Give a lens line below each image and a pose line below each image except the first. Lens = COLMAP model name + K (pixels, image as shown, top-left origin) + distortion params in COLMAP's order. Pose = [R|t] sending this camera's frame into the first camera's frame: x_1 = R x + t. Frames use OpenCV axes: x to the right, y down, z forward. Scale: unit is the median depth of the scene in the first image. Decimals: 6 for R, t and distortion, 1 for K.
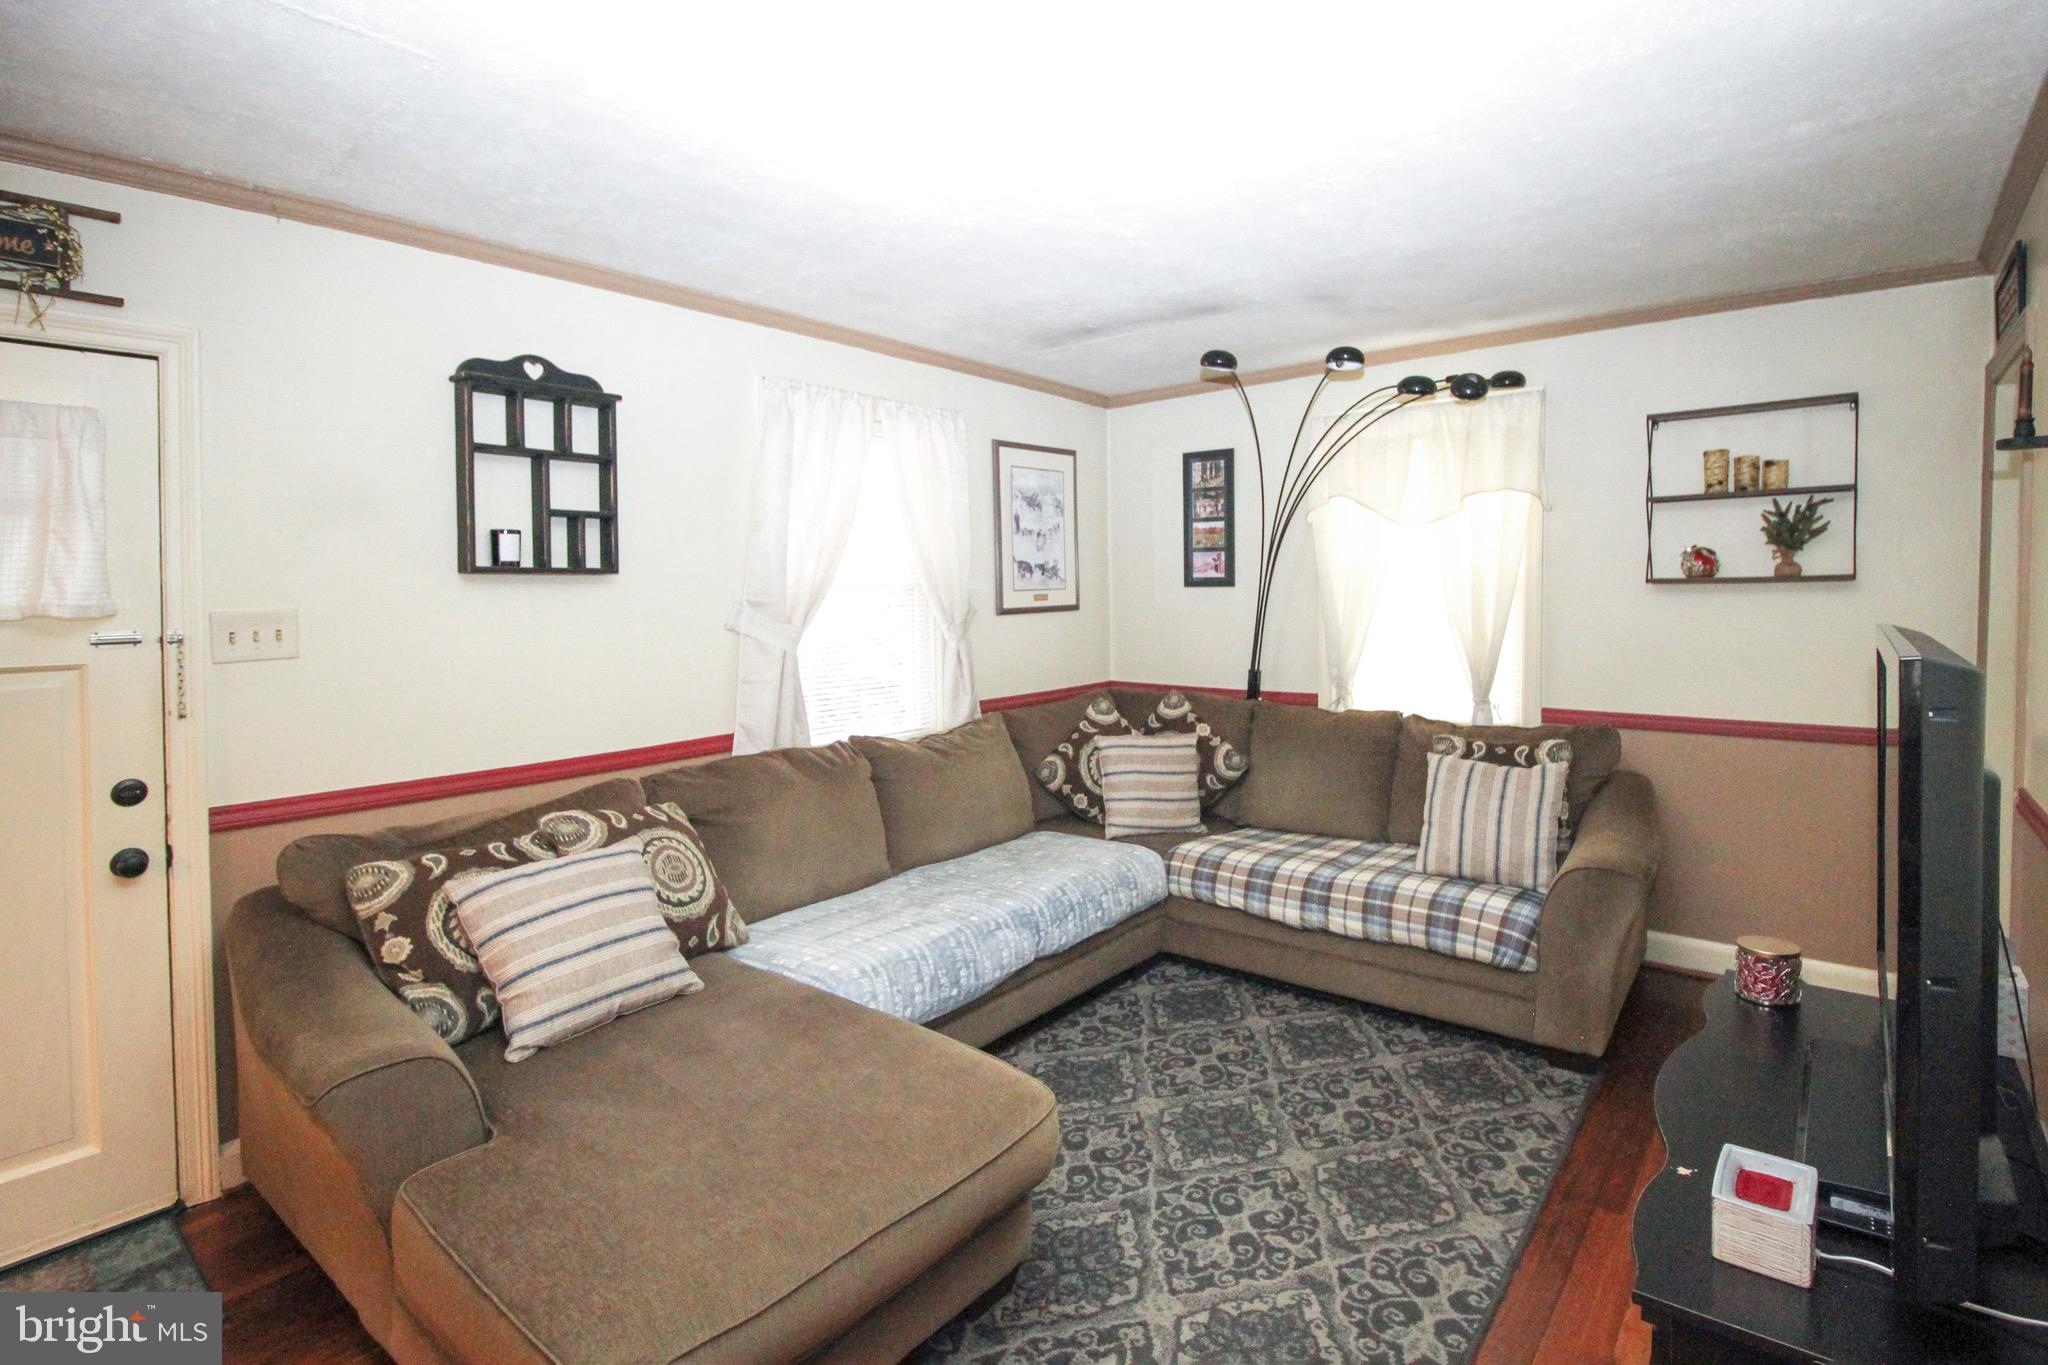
lens RADIAL K [[984.3, 0, 1019.4], [0, 984.3, 645.8], [0, 0, 1]] dist [0.001223, 0.000058]
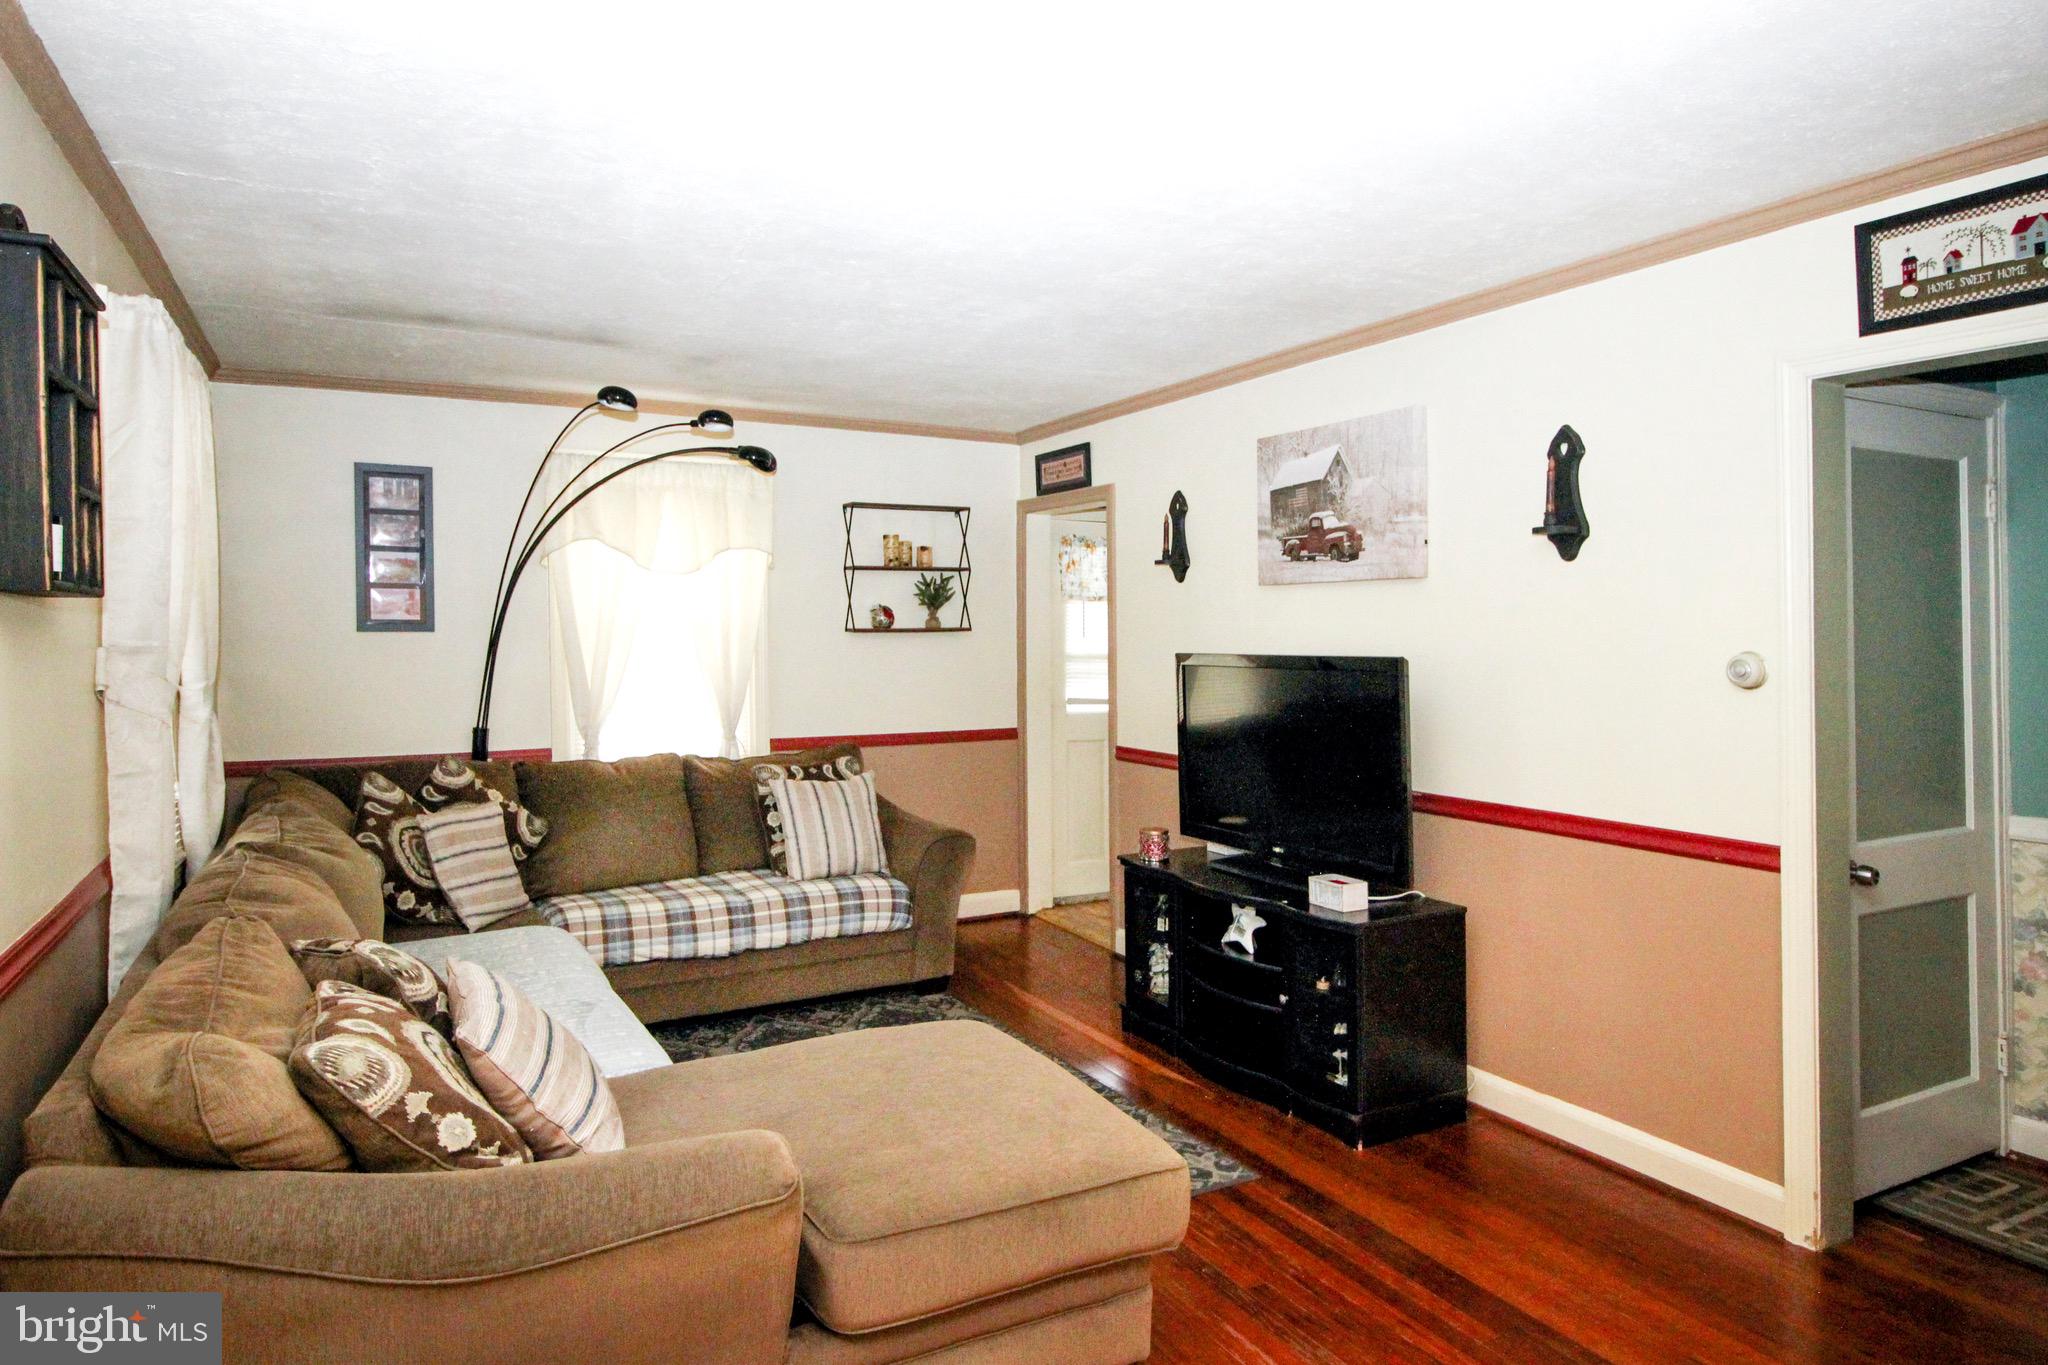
lens RADIAL K [[1244.6, 0, 1024.0], [0, 1244.6, 682.5], [0, 0, 1]] dist [0.037636, -0.000497]
pose [[0.393781, -0.028071, 0.918776, -0.783760], [0.050729, 0.998674, 0.008770, -0.000685], [-0.917804, 0.043155, 0.394683, 0.162764]]
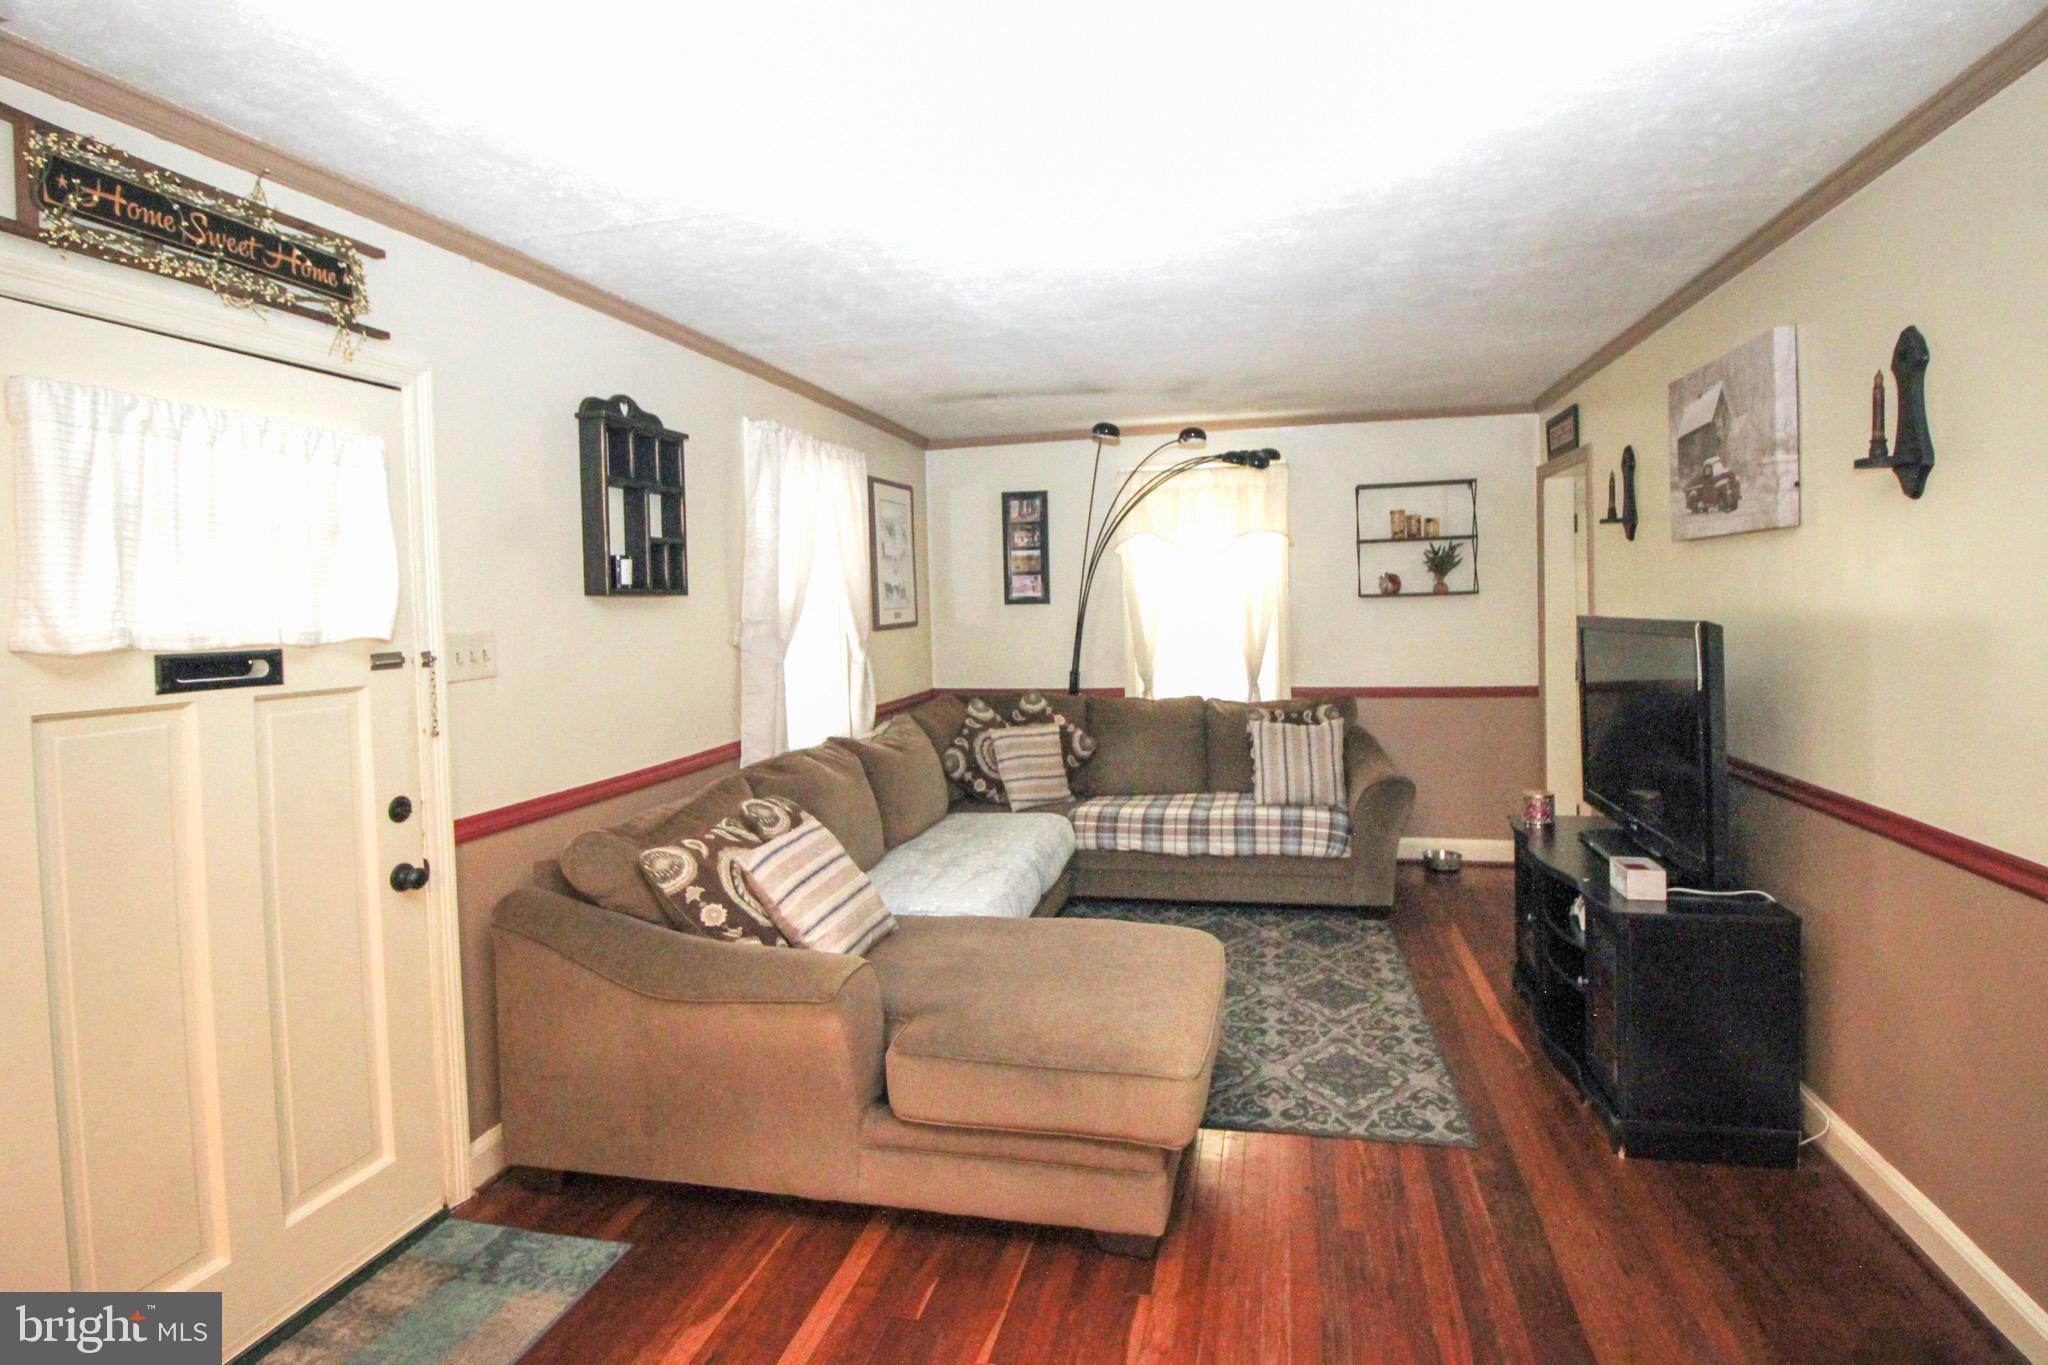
lens RADIAL K [[1017.7, 0, 1027.6], [0, 1017.7, 634.1], [0, 0, 1]] dist [0.003228, -0.001402]
pose [[0.900790, -0.023938, 0.433595, -0.486802], [0.039243, 0.998881, -0.026381, 0.012541], [-0.432479, 0.040779, 0.900722, -0.161134]]
